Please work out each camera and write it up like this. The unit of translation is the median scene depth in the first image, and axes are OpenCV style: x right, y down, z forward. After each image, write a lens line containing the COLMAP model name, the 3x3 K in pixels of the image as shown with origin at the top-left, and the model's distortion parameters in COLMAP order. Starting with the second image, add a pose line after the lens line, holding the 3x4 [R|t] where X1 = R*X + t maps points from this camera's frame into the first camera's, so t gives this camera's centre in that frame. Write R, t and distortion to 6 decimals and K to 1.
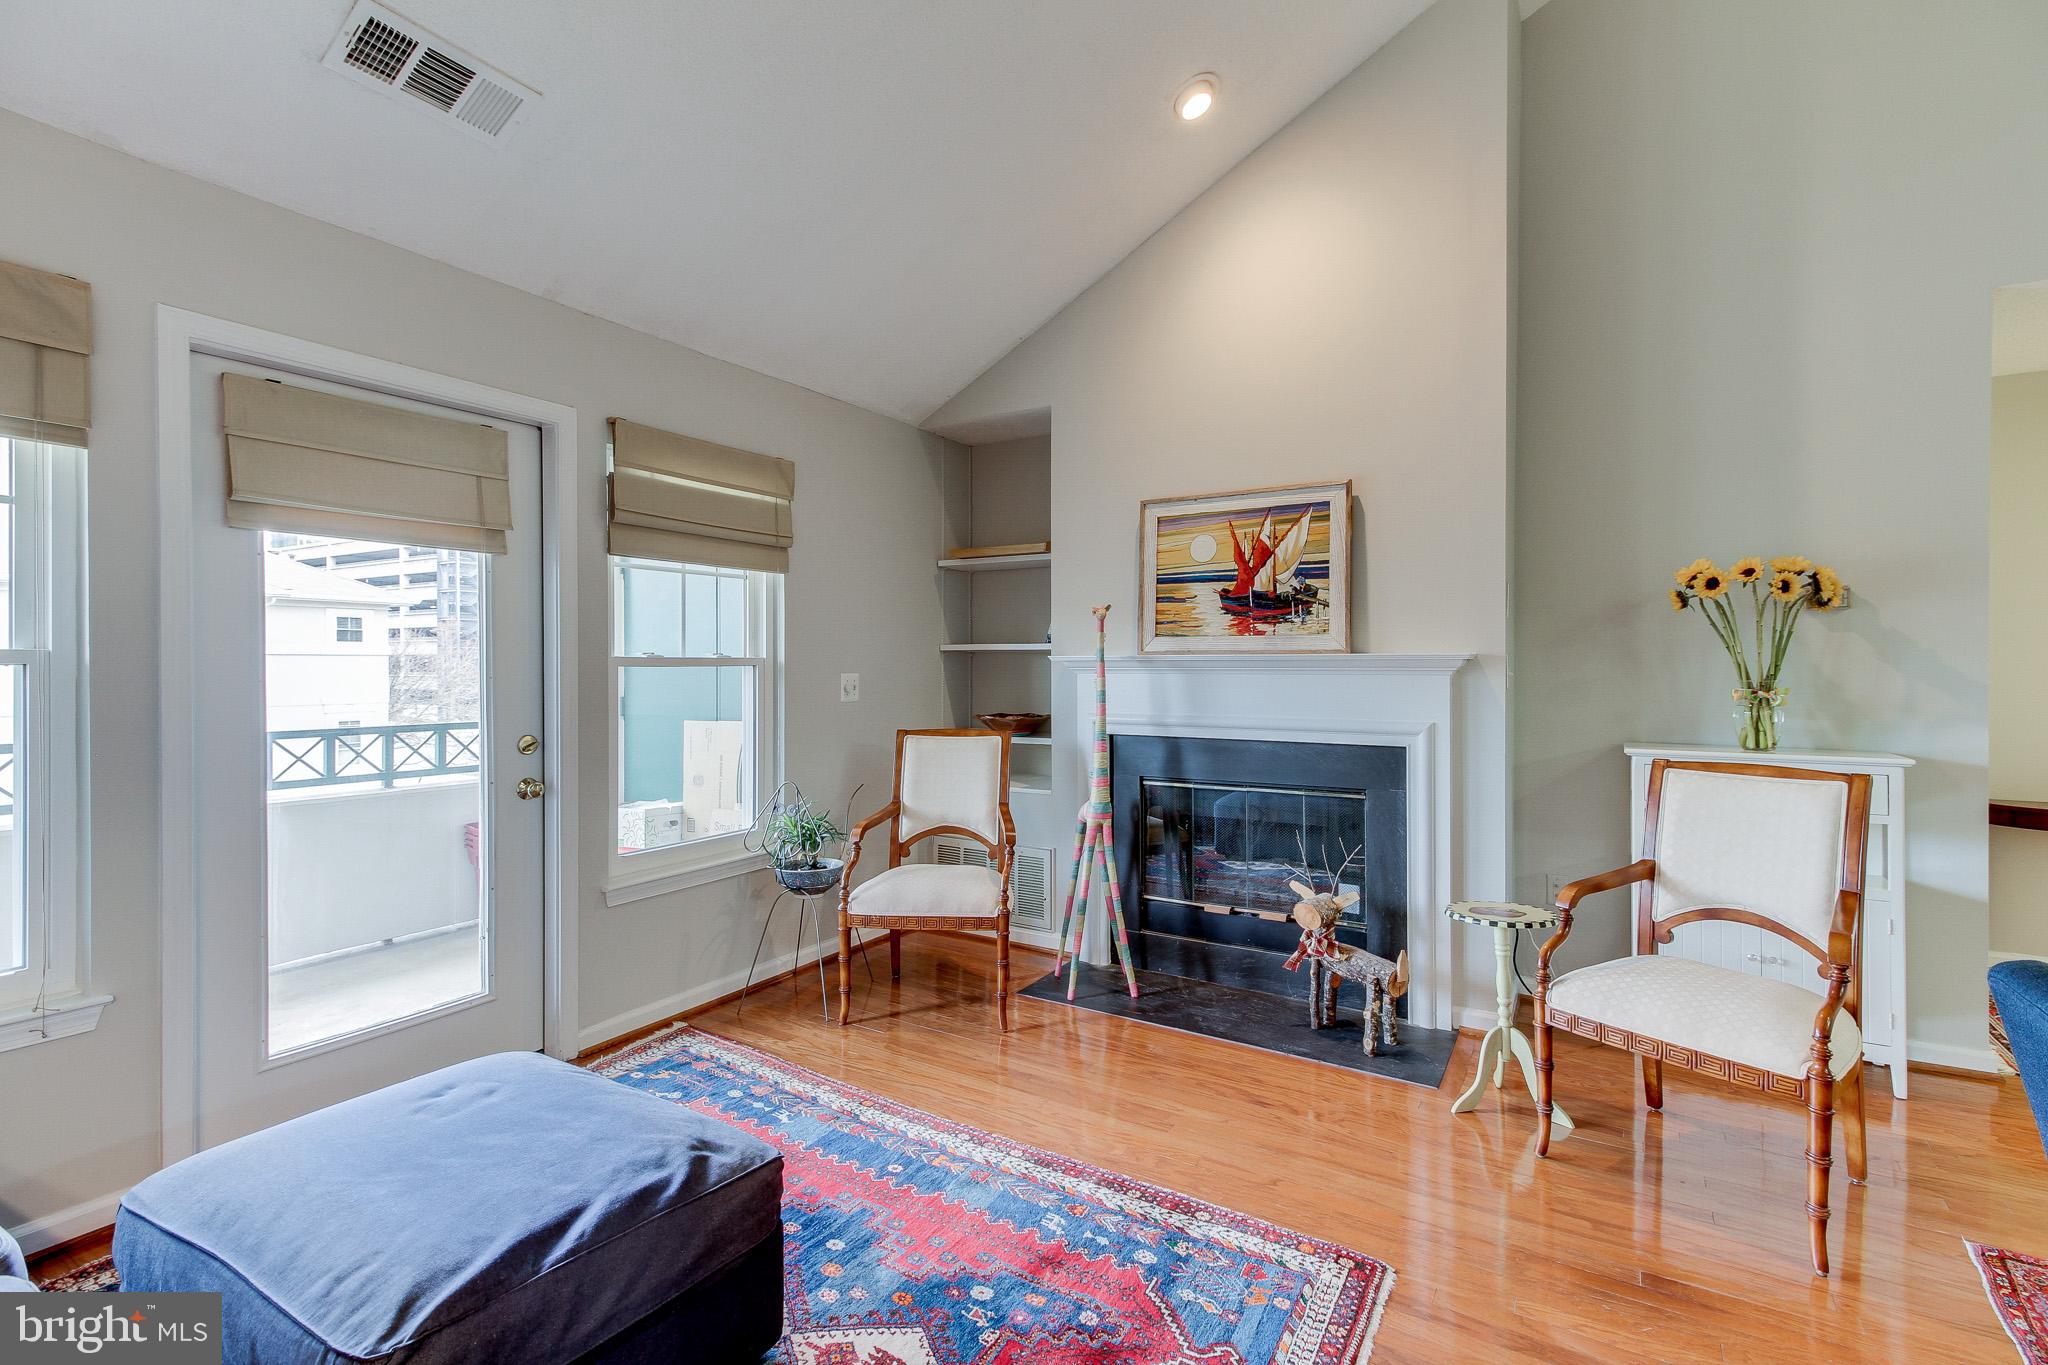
lens RADIAL K [[940.4, 0, 1044.2], [0, 940.4, 664.0], [0, 0, 1]] dist [0.026331, -0.012255]
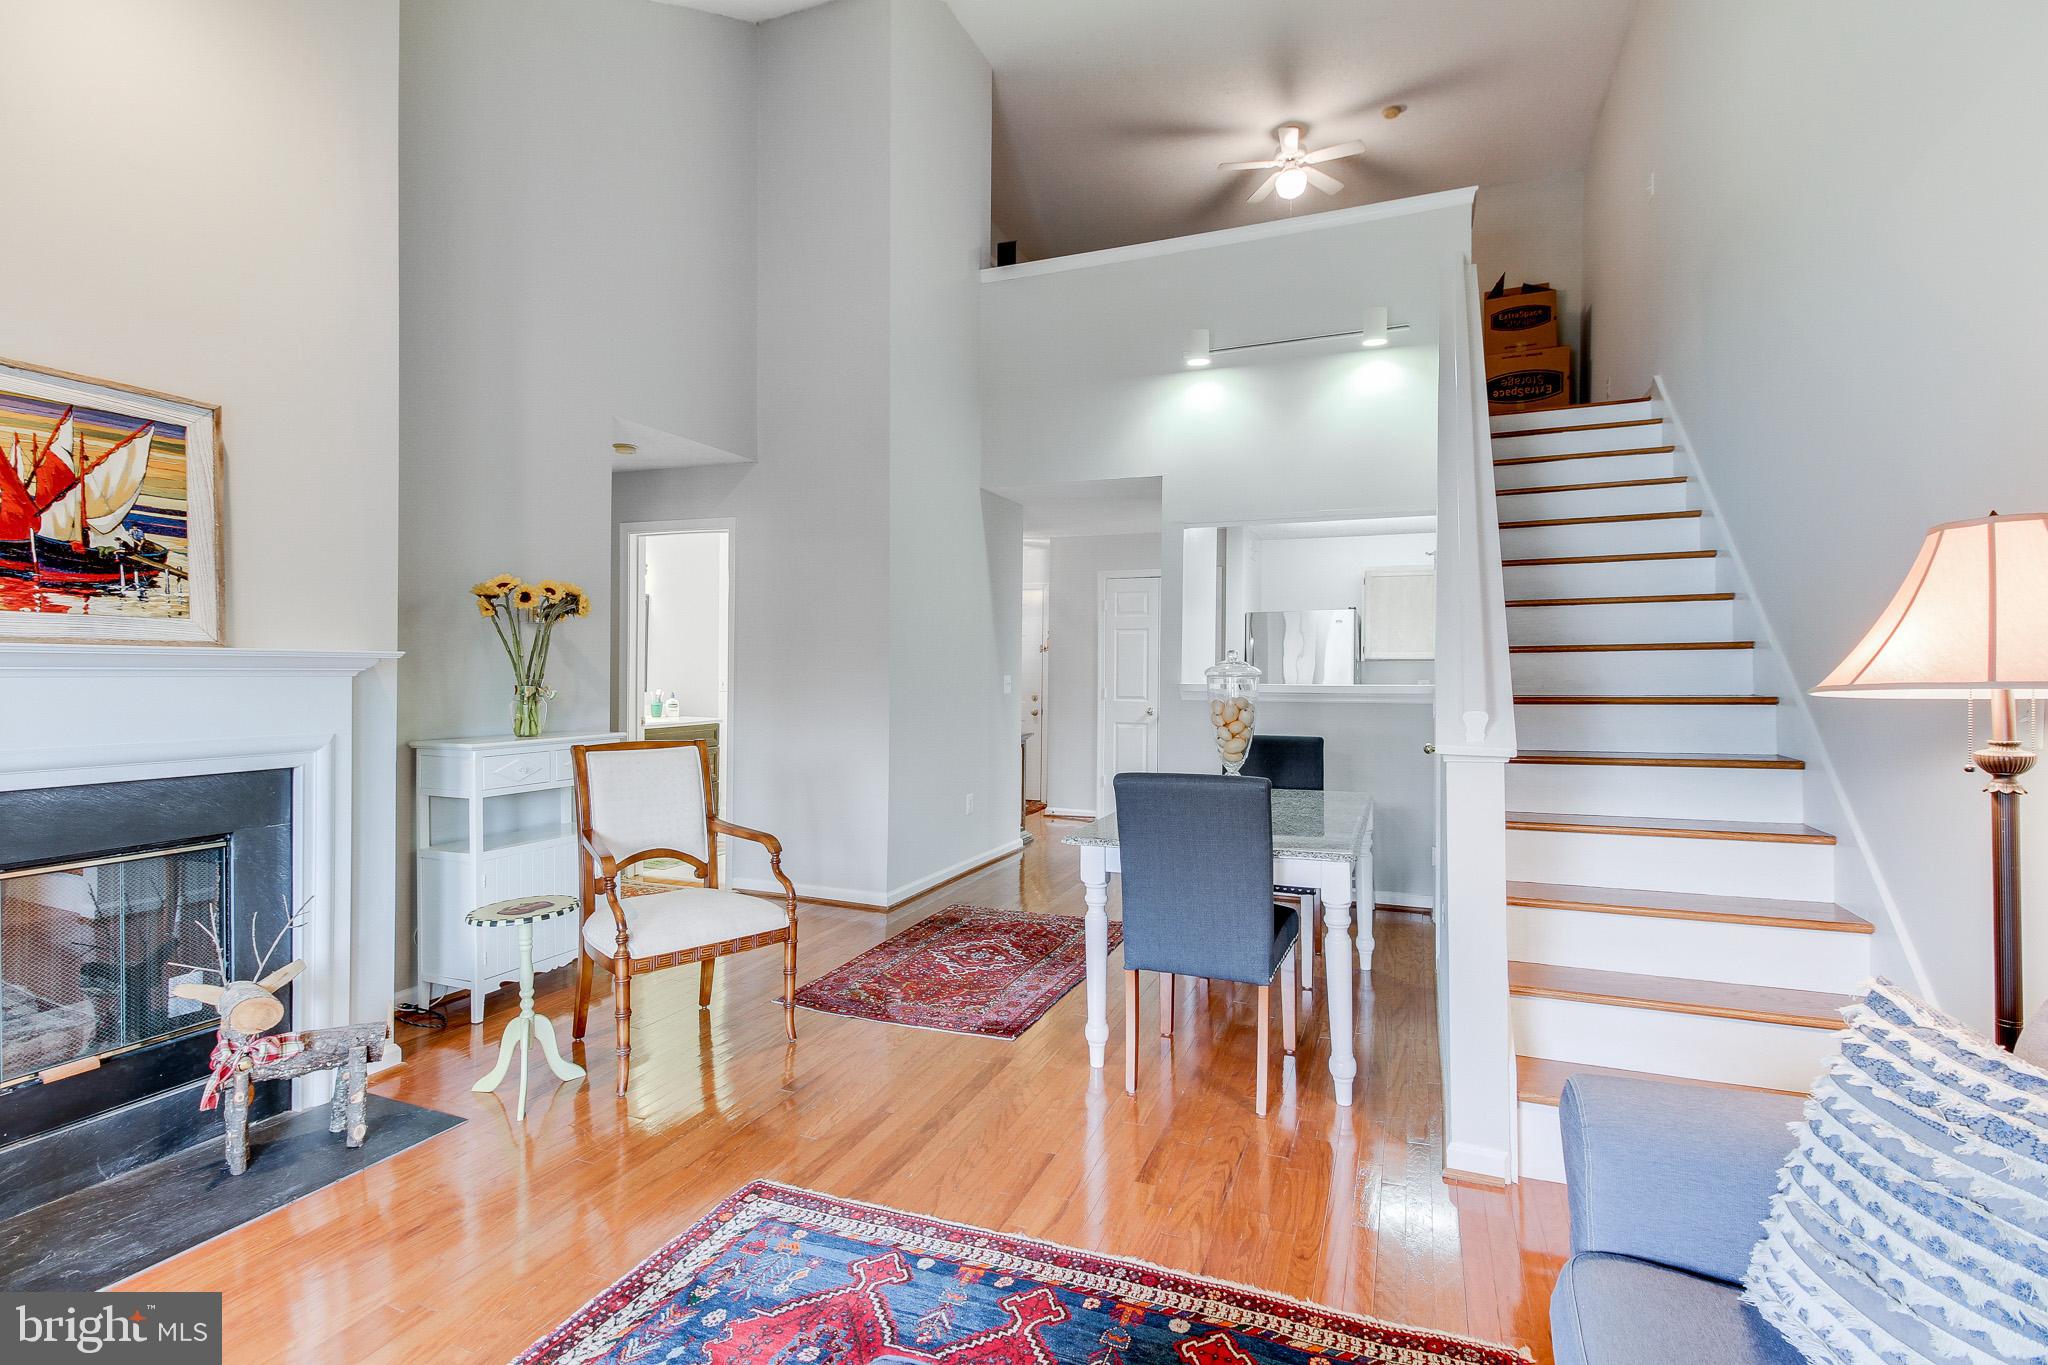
lens RADIAL K [[940.4, 0, 1039.2], [0, 940.4, 669.9], [0, 0, 1]] dist [0.026331, -0.012255]
pose [[-0.165520, -0.000764, 0.986206, -0.493577], [-0.008708, 0.999962, -0.000687, 0.000970], [-0.986168, -0.008702, -0.165521, 0.496842]]
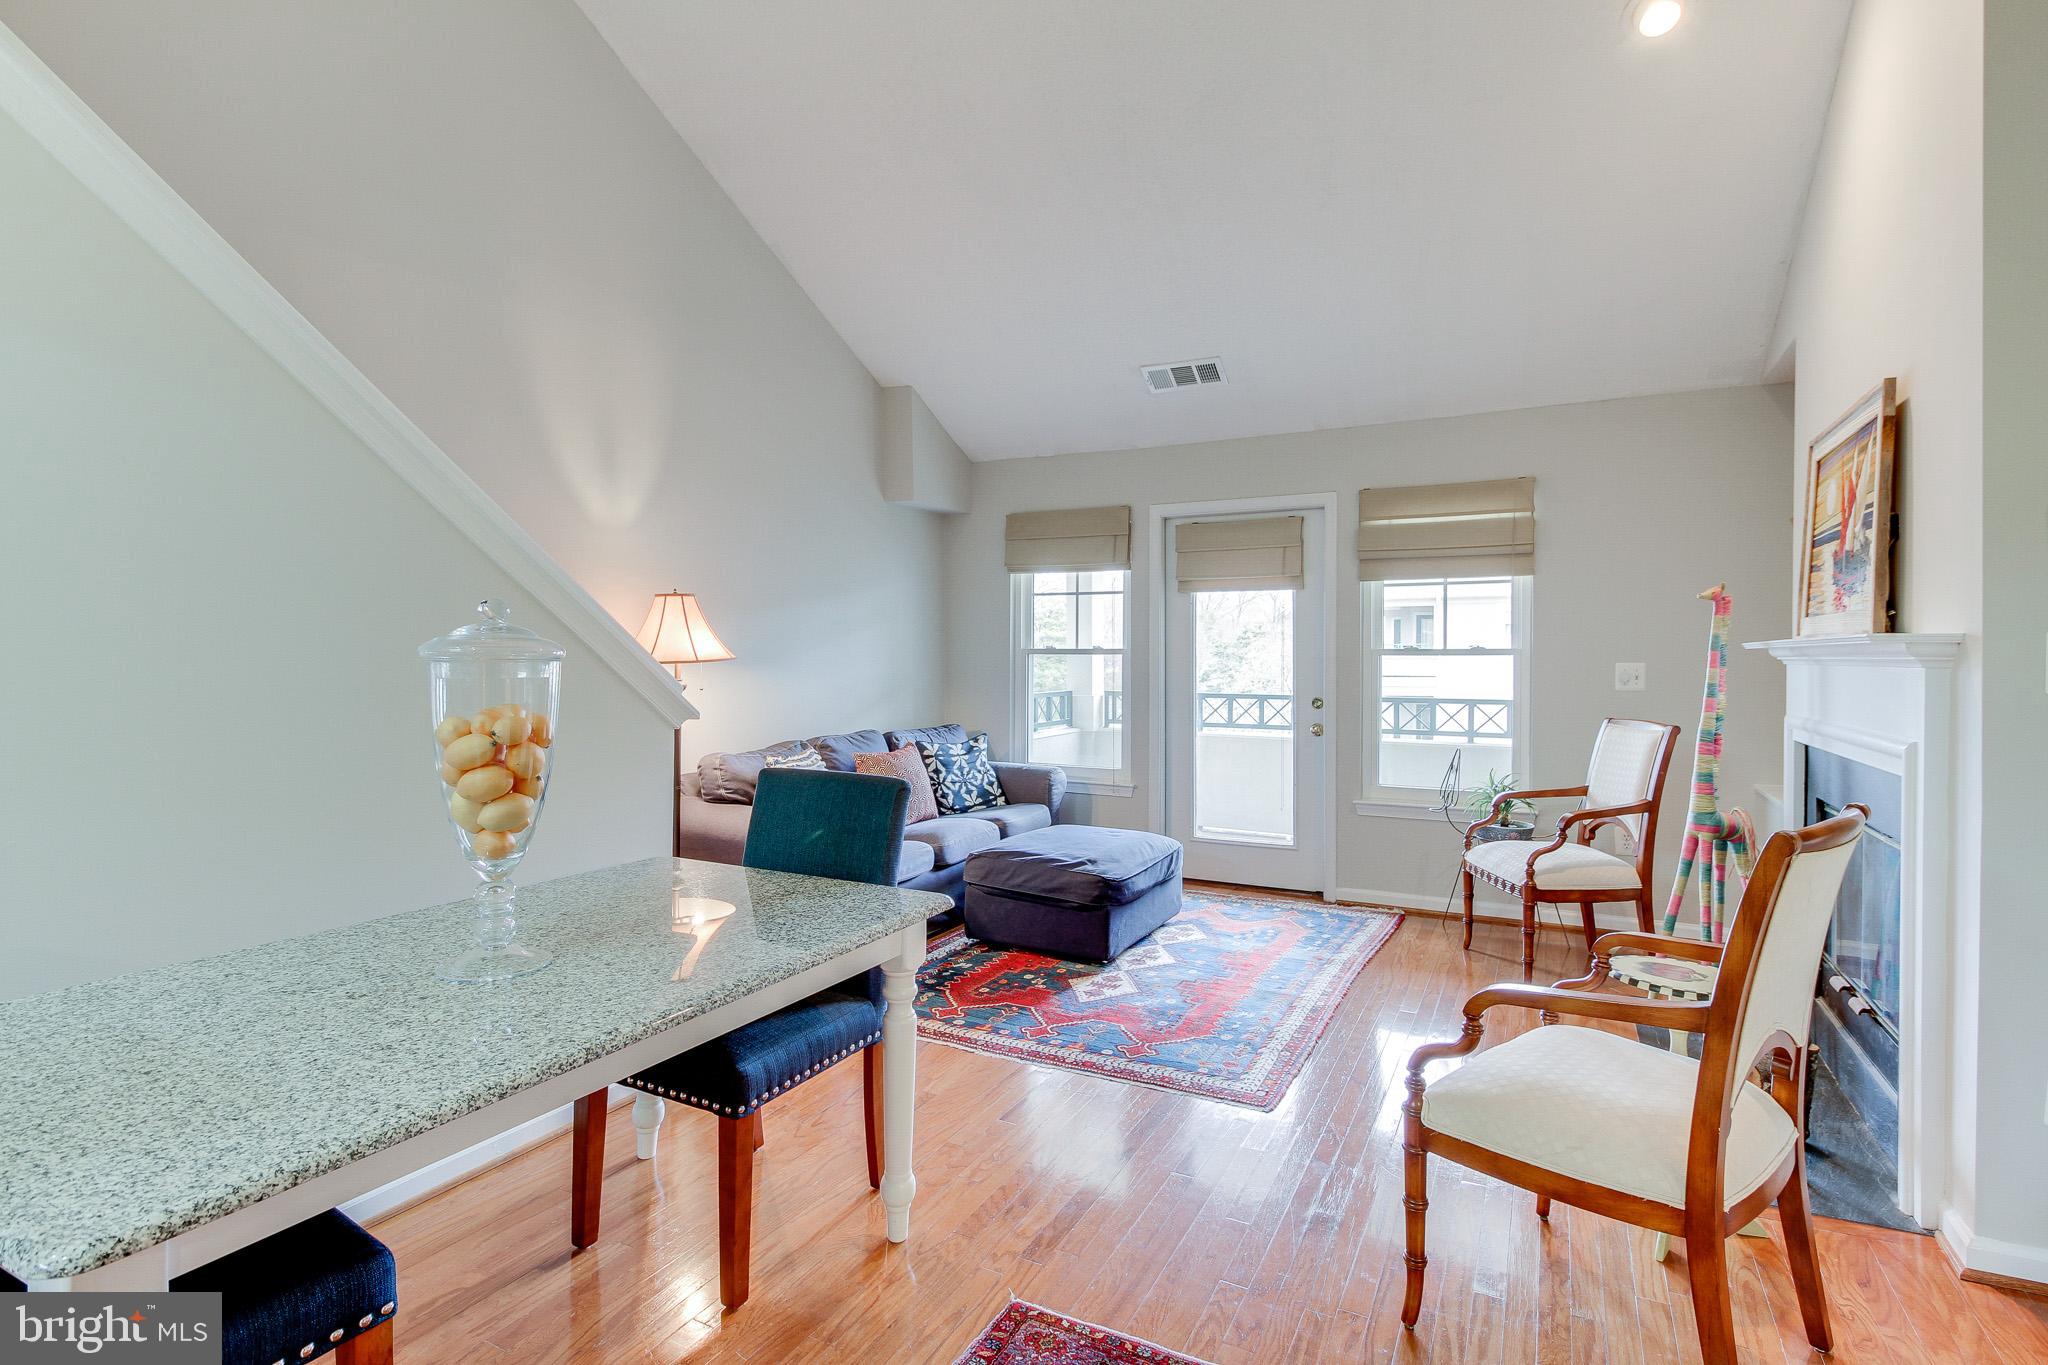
lens RADIAL K [[1011.2, 0, 1039.4], [0, 1011.2, 666.9], [0, 0, 1]] dist [0.005137, -0.006834]
pose [[0.072869, 0.009792, -0.997293, 1.000938], [0.001910, 0.999949, 0.009958, 0.003090], [0.997340, -0.002630, 0.072846, 0.337867]]
